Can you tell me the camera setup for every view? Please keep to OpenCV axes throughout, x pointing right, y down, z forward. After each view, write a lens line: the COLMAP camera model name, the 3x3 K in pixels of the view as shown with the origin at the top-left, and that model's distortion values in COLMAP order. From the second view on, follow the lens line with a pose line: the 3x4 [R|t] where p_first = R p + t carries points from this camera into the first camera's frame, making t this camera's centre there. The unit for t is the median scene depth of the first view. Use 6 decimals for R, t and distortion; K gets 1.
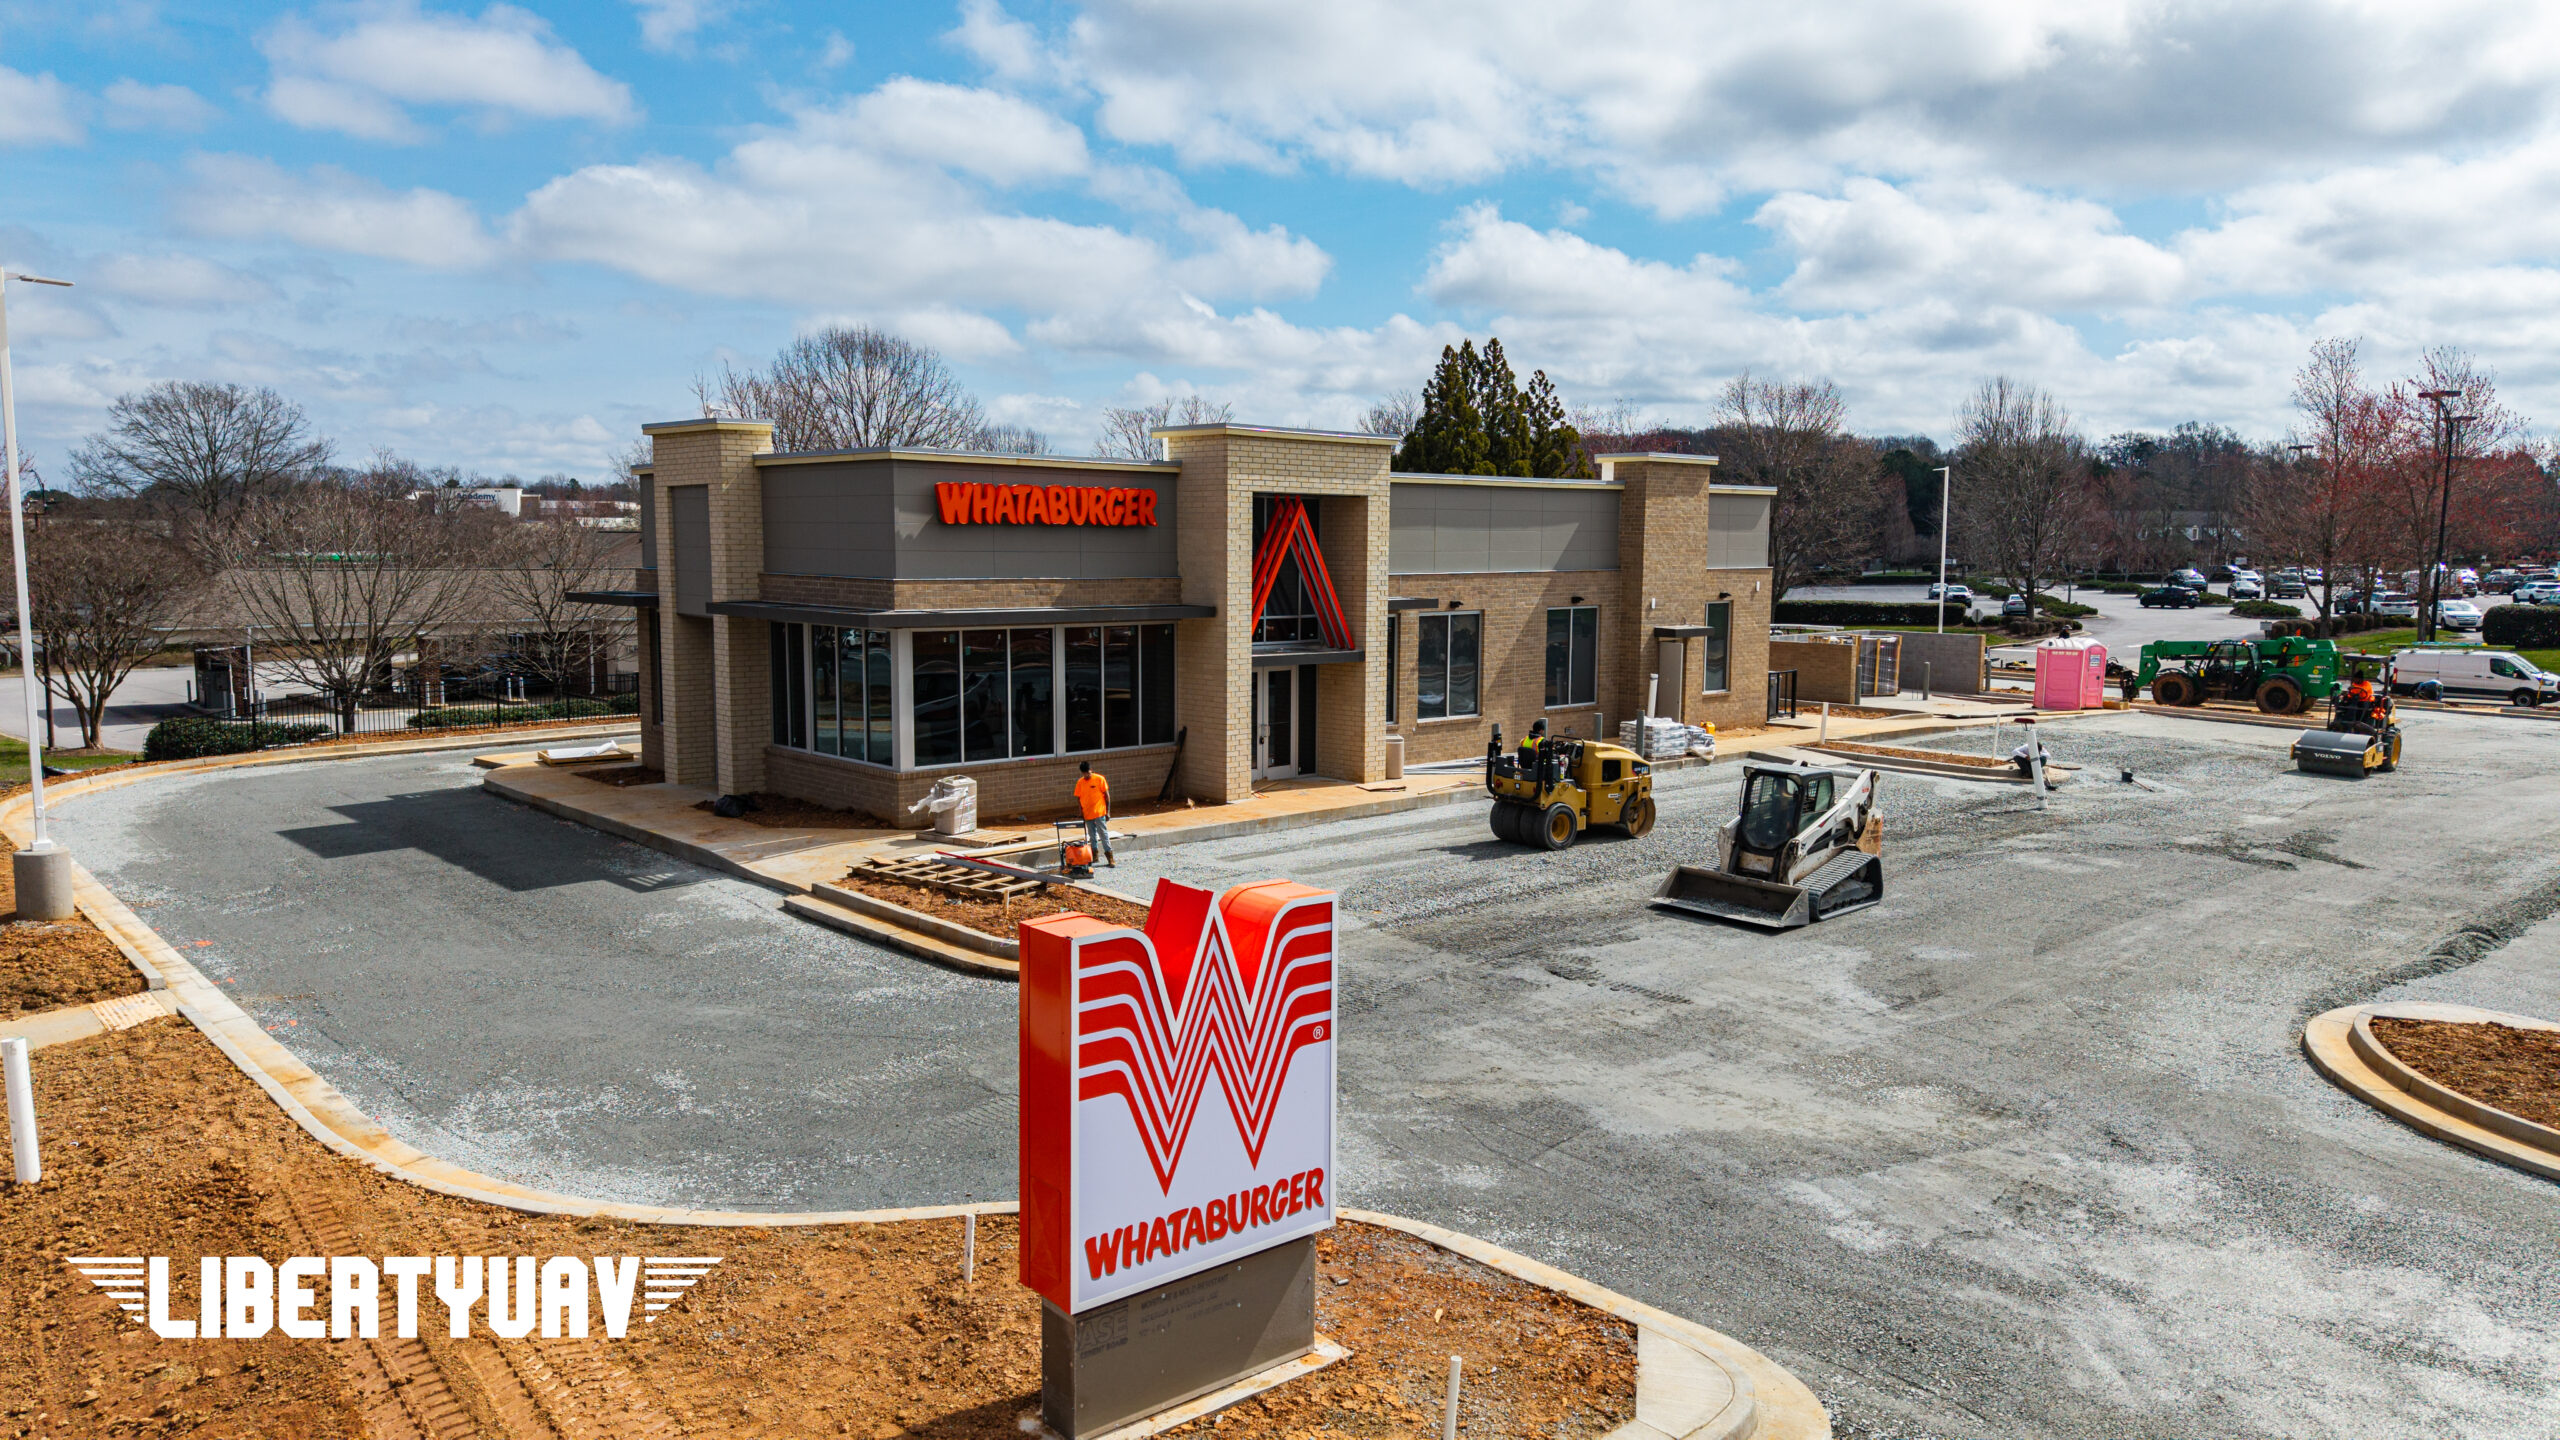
lens RADIAL K [[1731.3, 0, 1280.0], [0, 1731.3, 720.0], [0, 0, 1]] dist [0.002946, -0.006105]
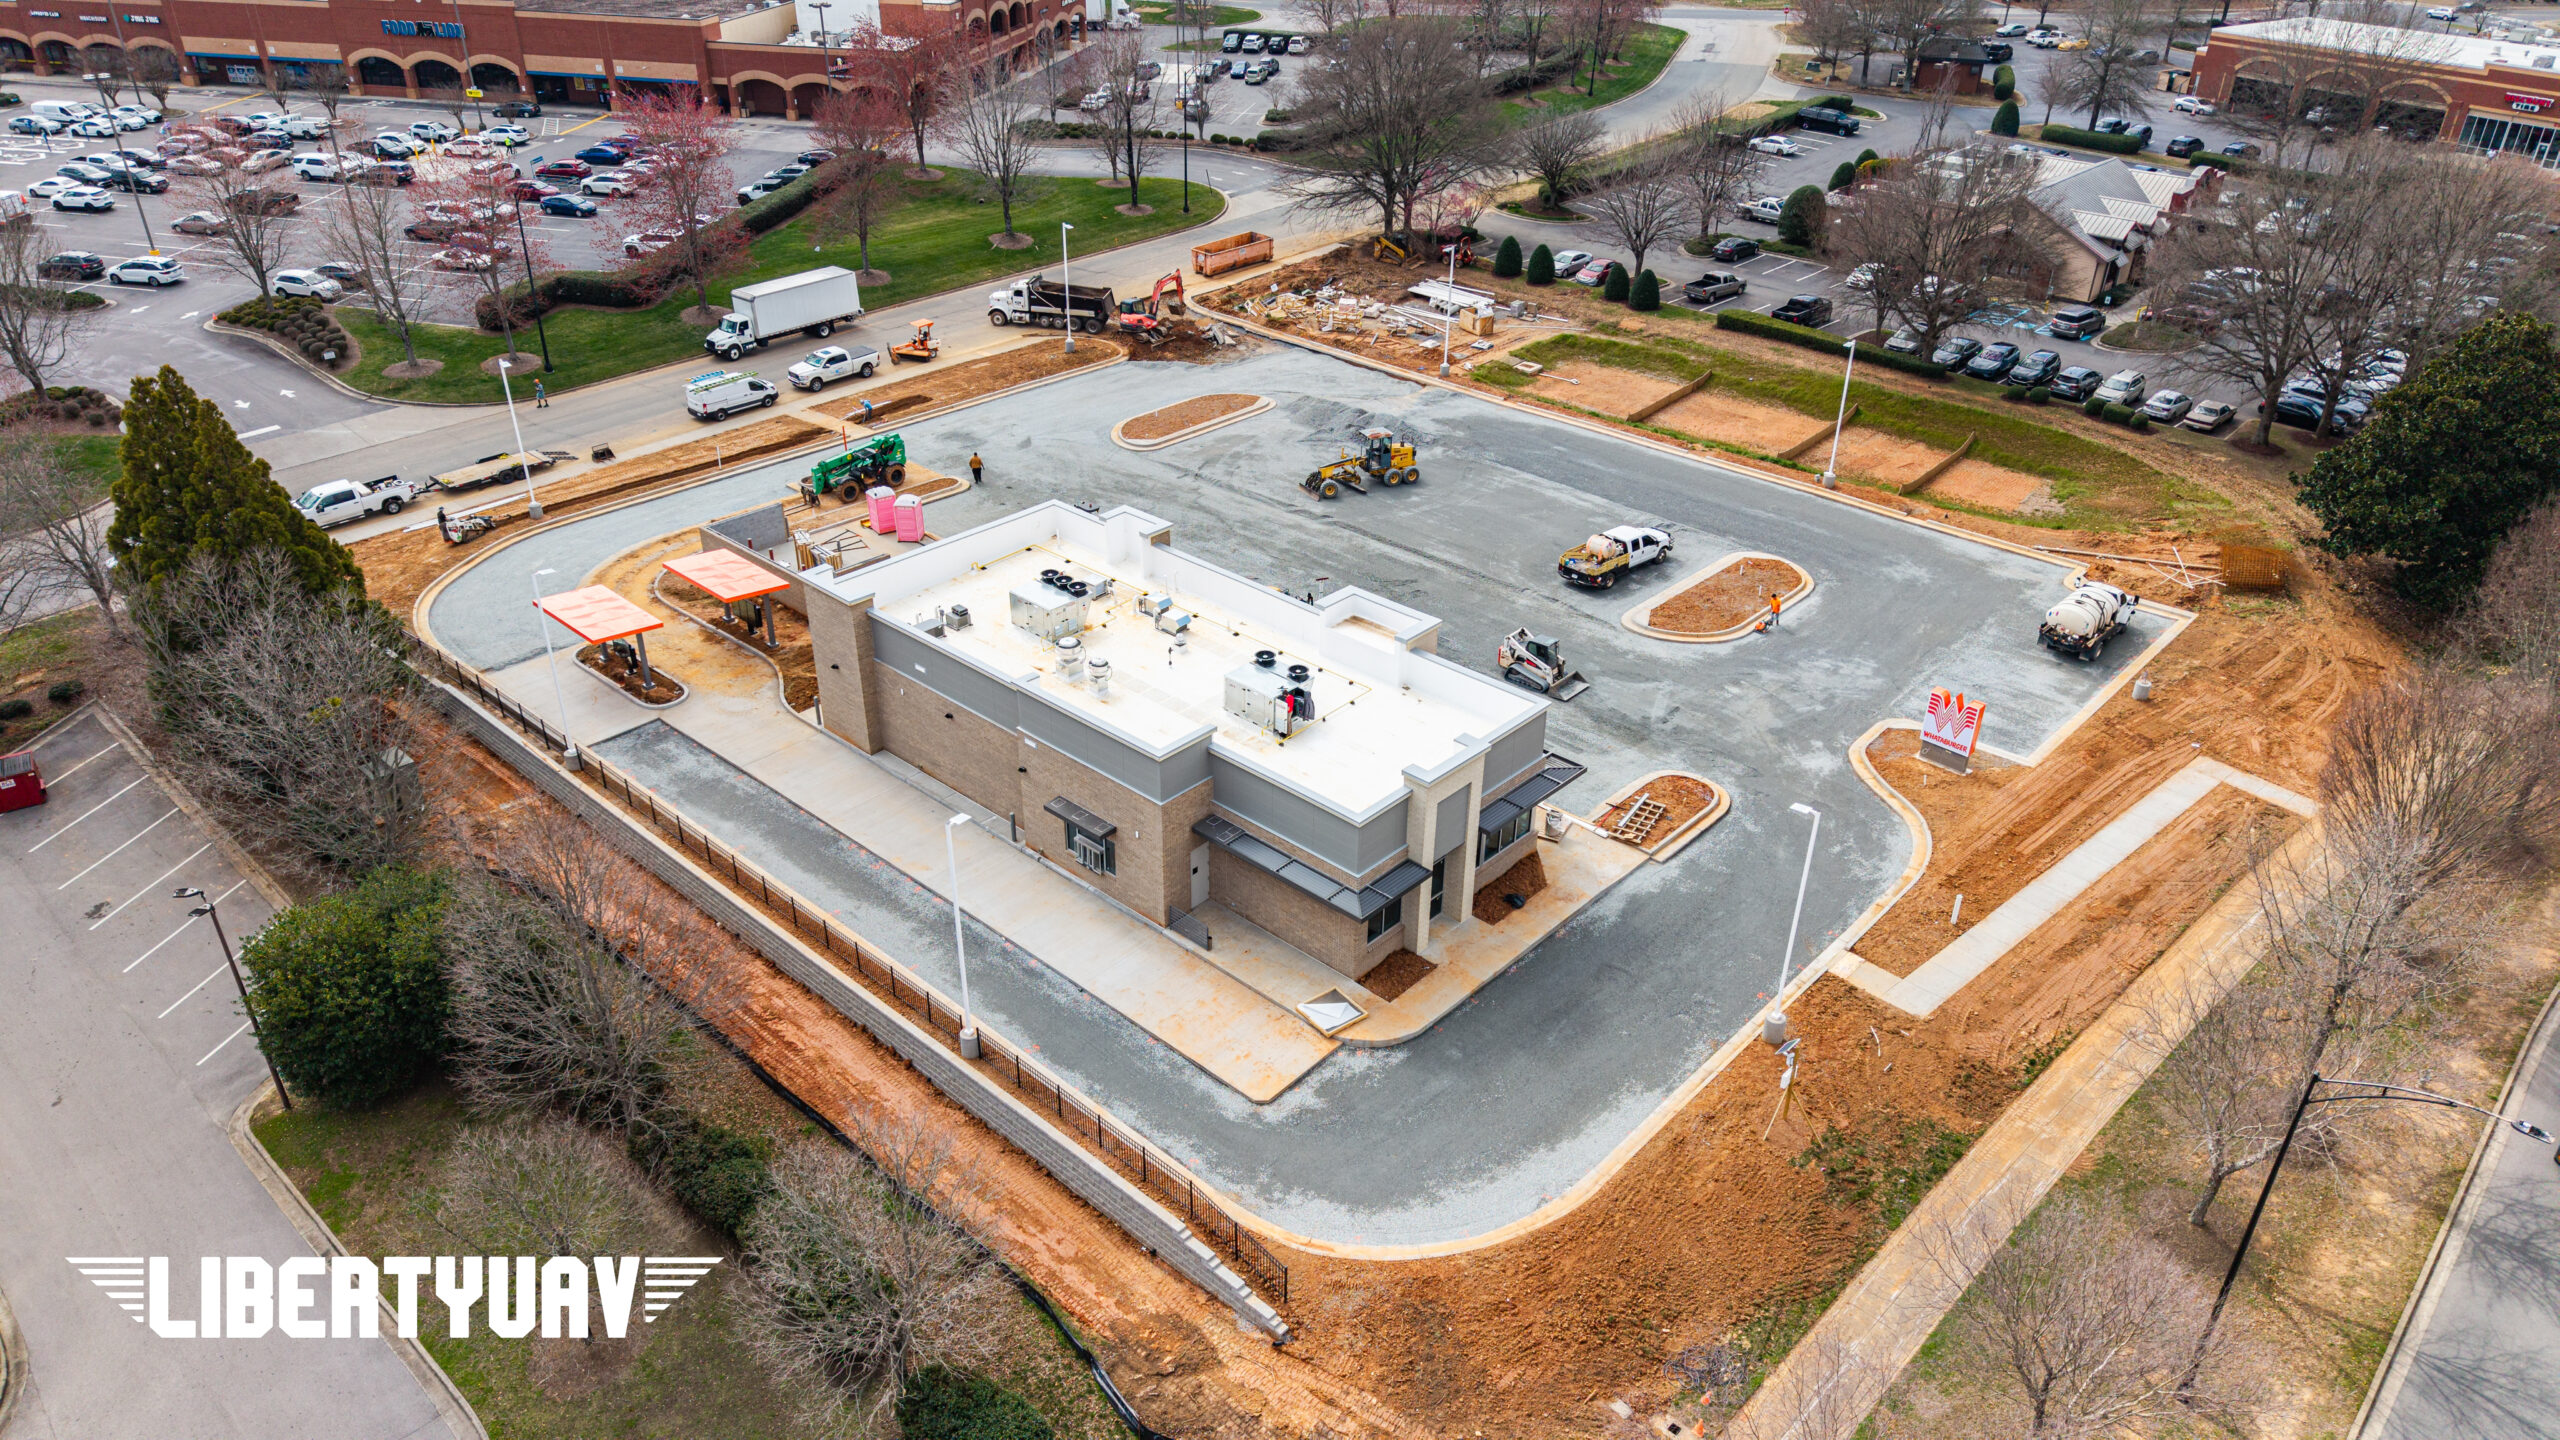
lens RADIAL K [[1714.0, 0, 1298.8], [0, 1714.0, 716.5], [0, 0, 1]] dist [0.064666, -0.089973]
pose [[-0.091844, -0.503013, 0.859385, -2.906866], [0.091177, 0.855159, 0.510284, -1.799691], [-0.991590, 0.125223, -0.032678, 1.969343]]
